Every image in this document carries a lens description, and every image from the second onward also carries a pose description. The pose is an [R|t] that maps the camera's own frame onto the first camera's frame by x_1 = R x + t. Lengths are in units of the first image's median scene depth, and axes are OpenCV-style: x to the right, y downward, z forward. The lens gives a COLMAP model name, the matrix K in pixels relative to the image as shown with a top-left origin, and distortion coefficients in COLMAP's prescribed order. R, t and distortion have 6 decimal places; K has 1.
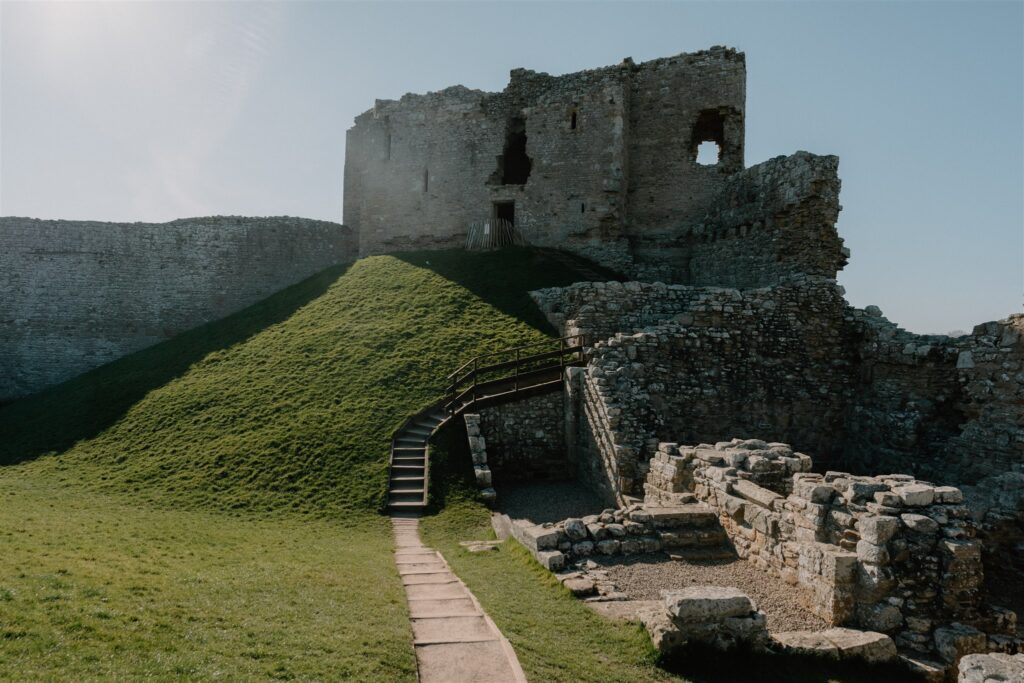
lens RADIAL K [[680.9, 0, 512.0], [0, 680.9, 341.5], [0, 0, 1]] dist [-0.001976, 0.000913]
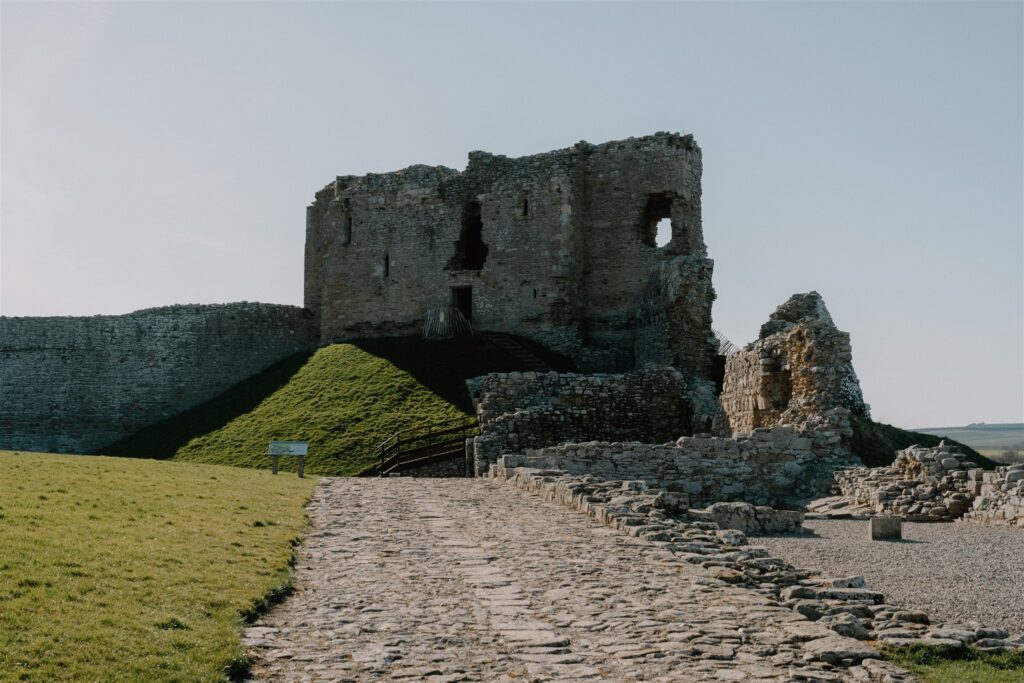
lens RADIAL K [[1457.4, 0, 512.0], [0, 1457.4, 341.5], [0, 0, 1]] dist [0.011726, 0.011445]
pose [[0.994154, -0.030198, -0.103660, 0.288792], [0.021916, 0.996544, -0.080124, 0.048267], [0.105721, 0.077384, 0.991380, -1.136606]]
